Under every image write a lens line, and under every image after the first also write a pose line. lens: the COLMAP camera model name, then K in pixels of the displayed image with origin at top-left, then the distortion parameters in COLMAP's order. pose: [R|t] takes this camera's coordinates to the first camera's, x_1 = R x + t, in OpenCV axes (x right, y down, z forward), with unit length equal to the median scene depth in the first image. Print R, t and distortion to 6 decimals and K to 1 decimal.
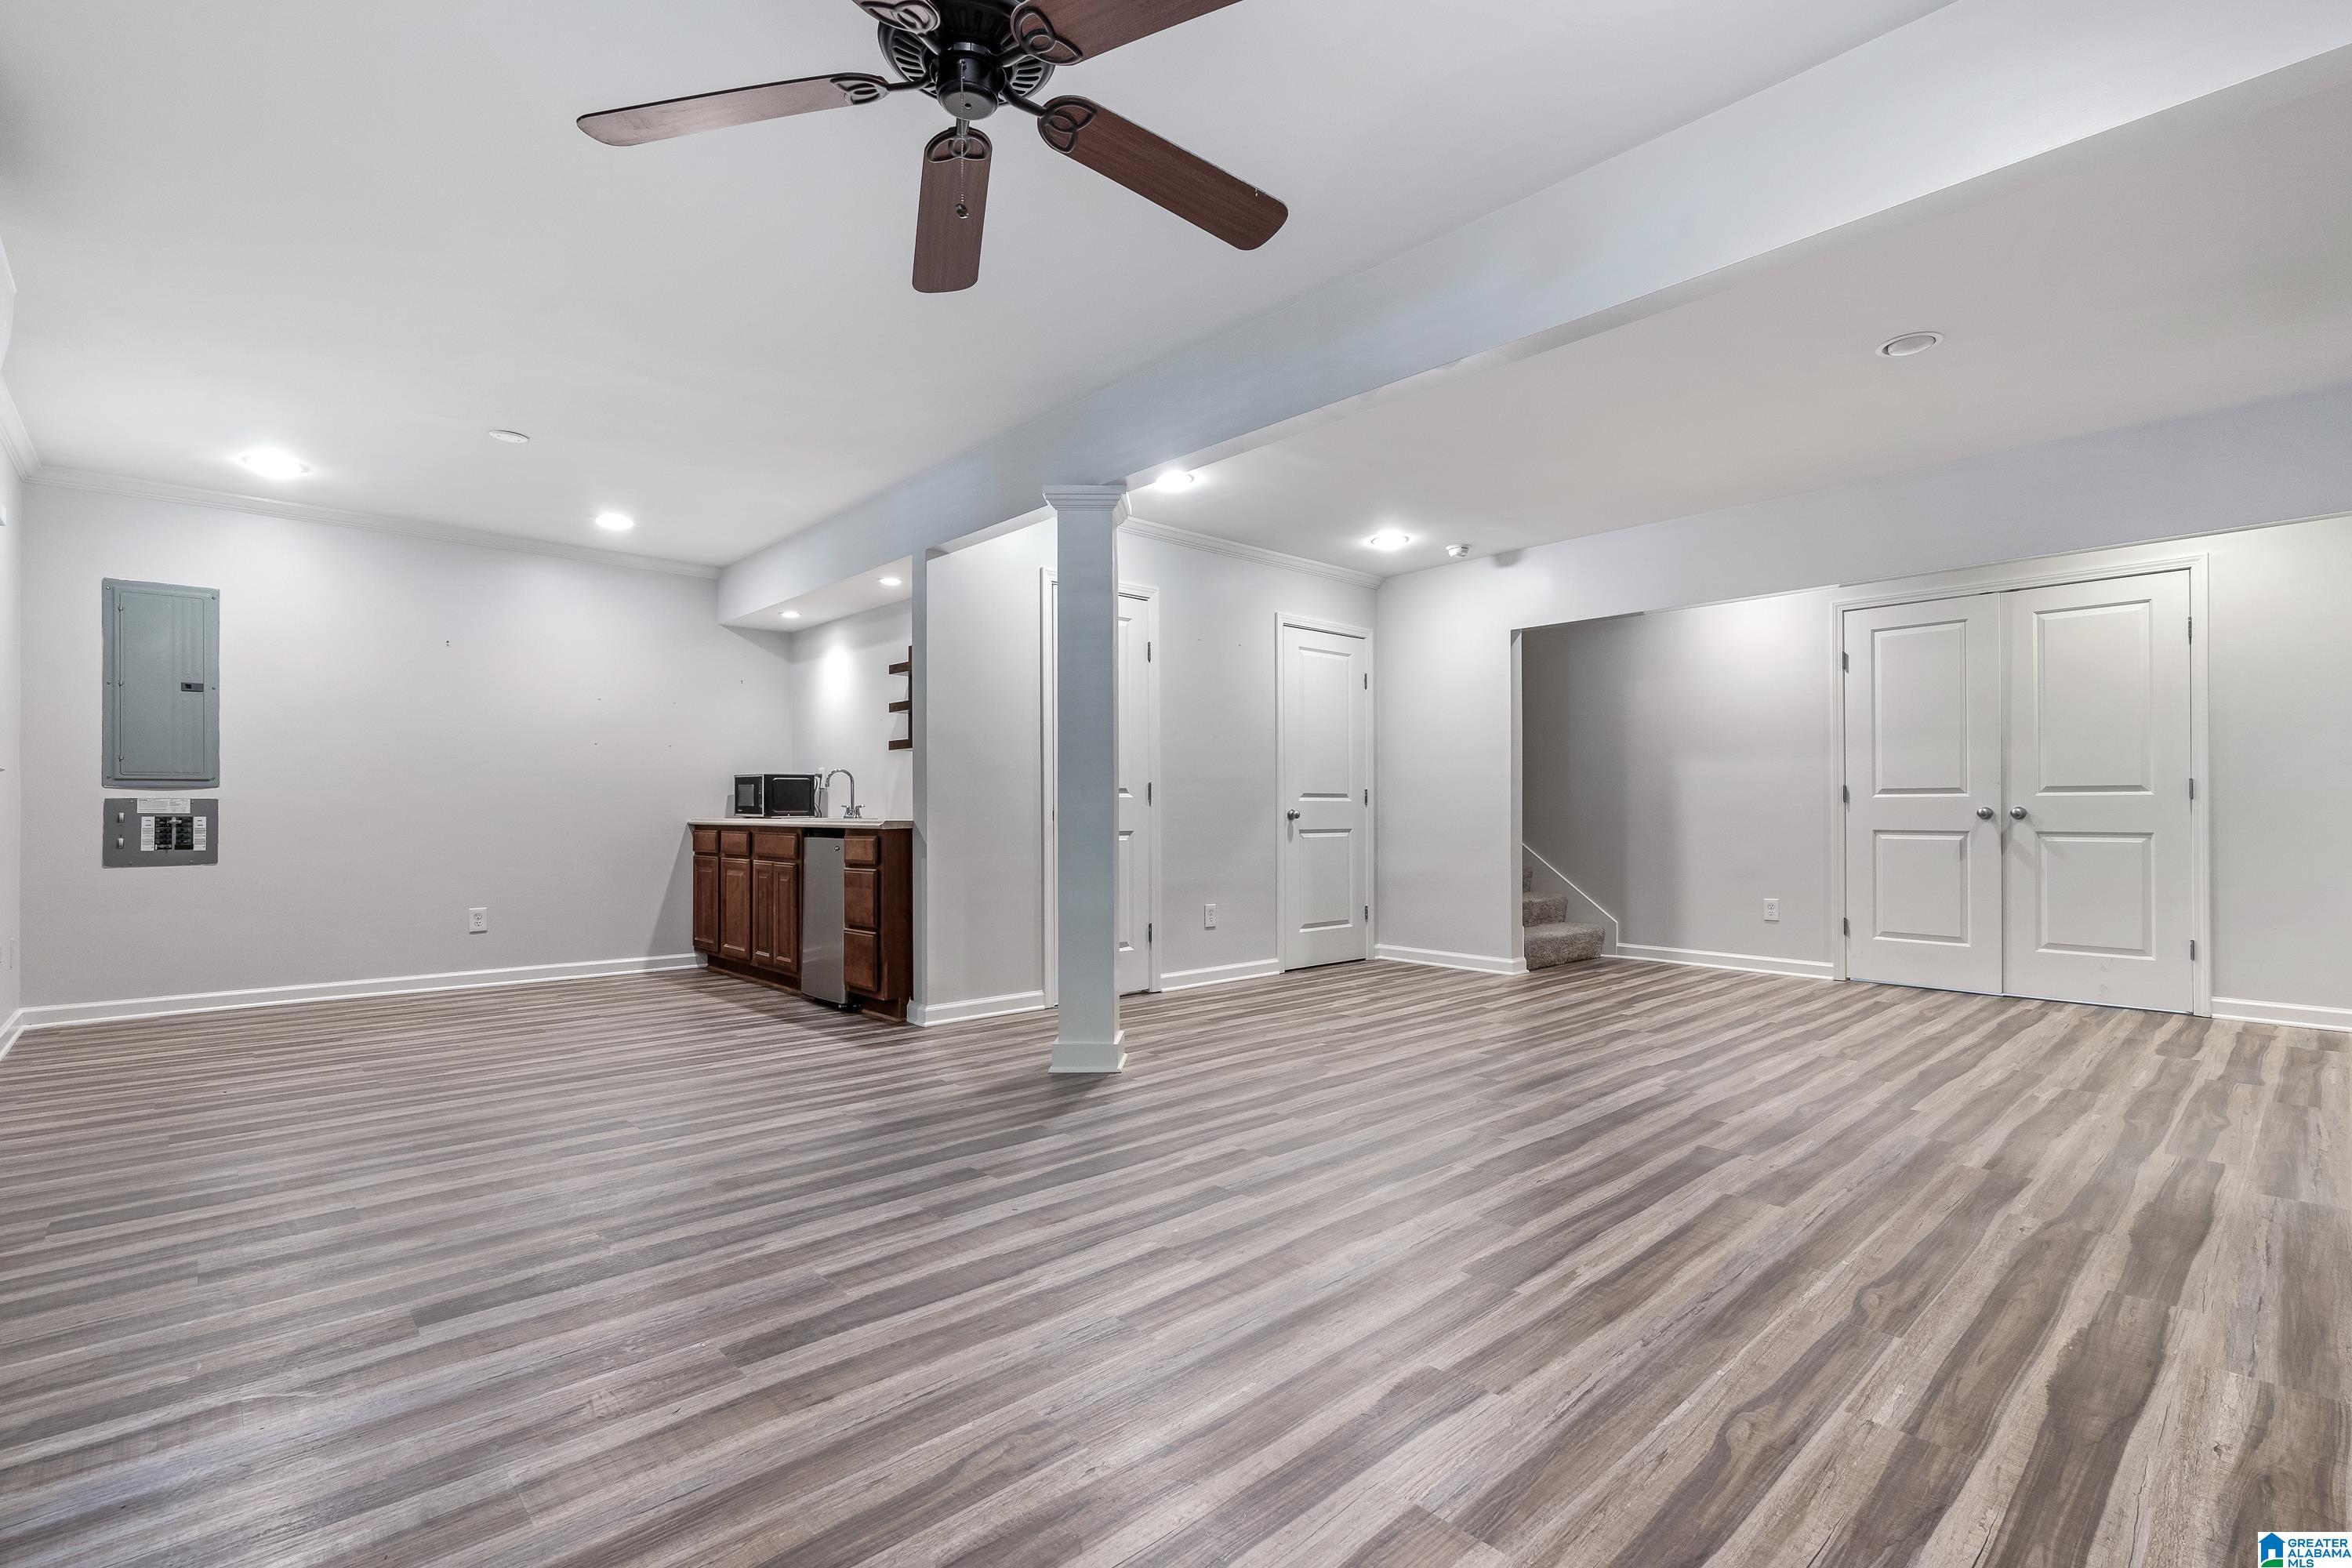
lens RADIAL K [[1079.7, 0, 1176.0], [0, 1079.7, 784.0], [0, 0, 1]] dist [-0.002852, 0.000303]
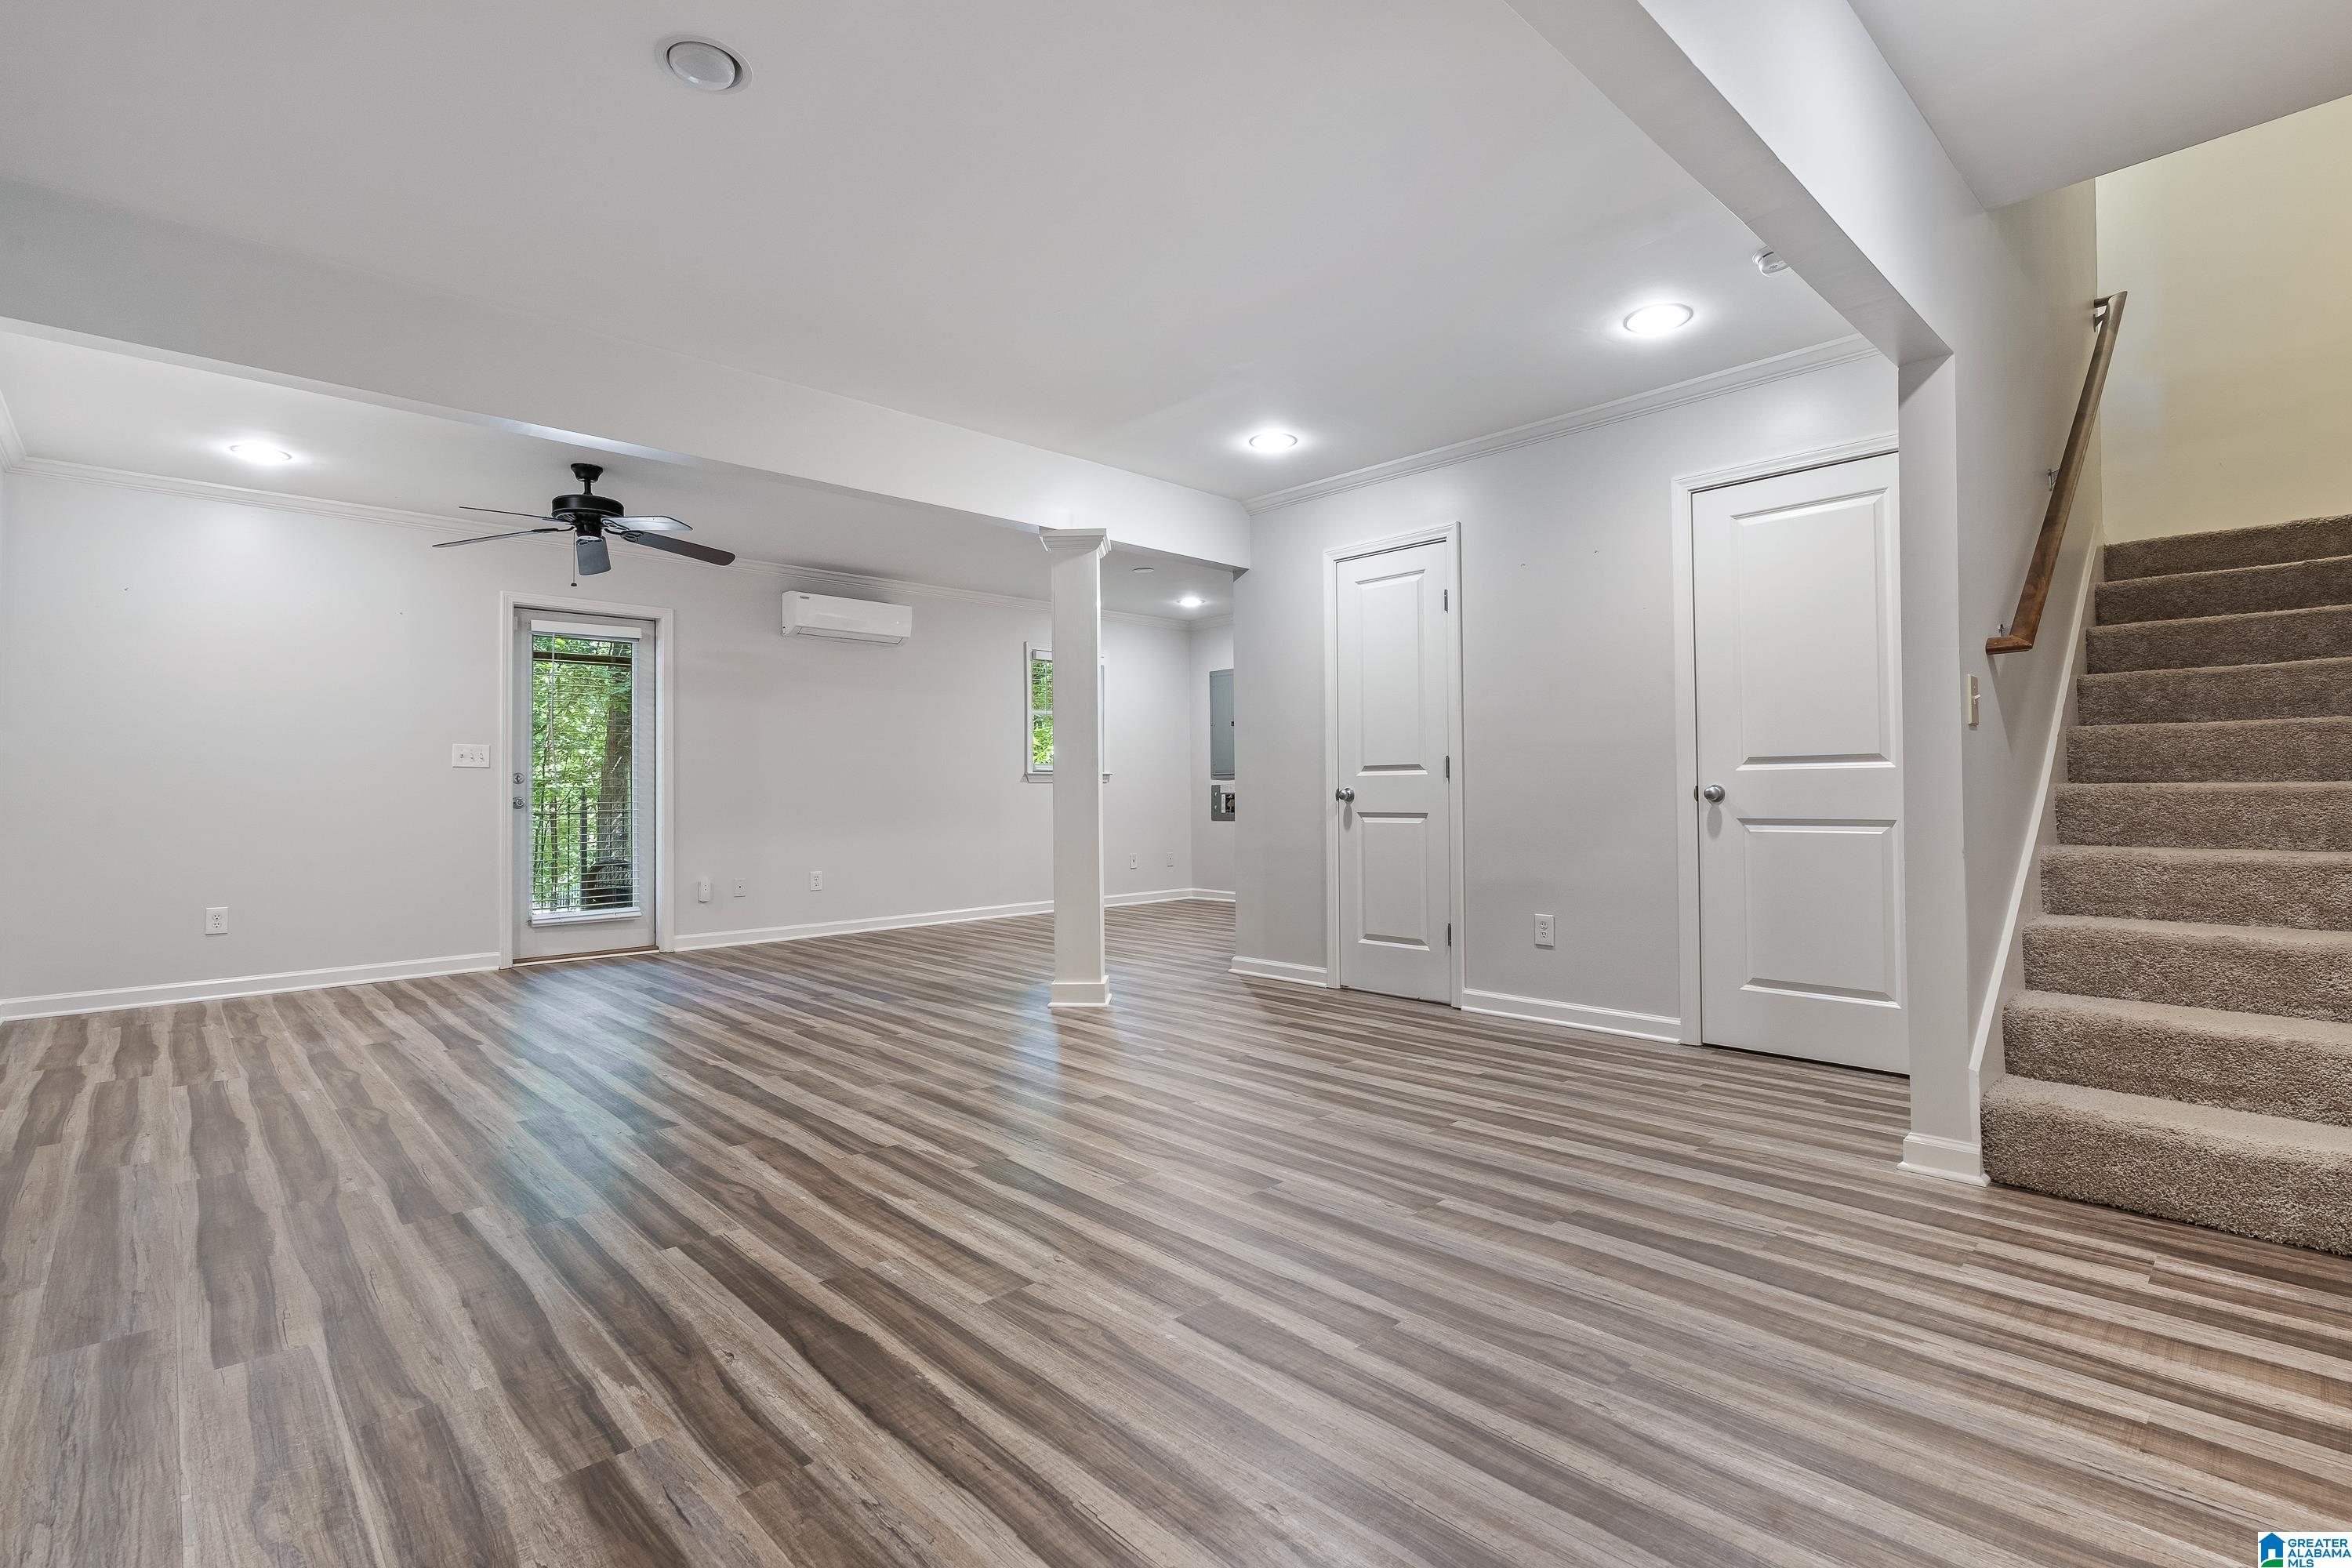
lens RADIAL K [[1085.3, 0, 1185.4], [0, 1085.3, 761.5], [0, 0, 1]] dist [-0.004306, -0.000414]
pose [[0.015063, -0.028772, -0.999472, 0.951186], [0.035262, 0.998979, -0.028227, 0.024287], [0.999265, -0.034818, 0.016062, 0.919507]]
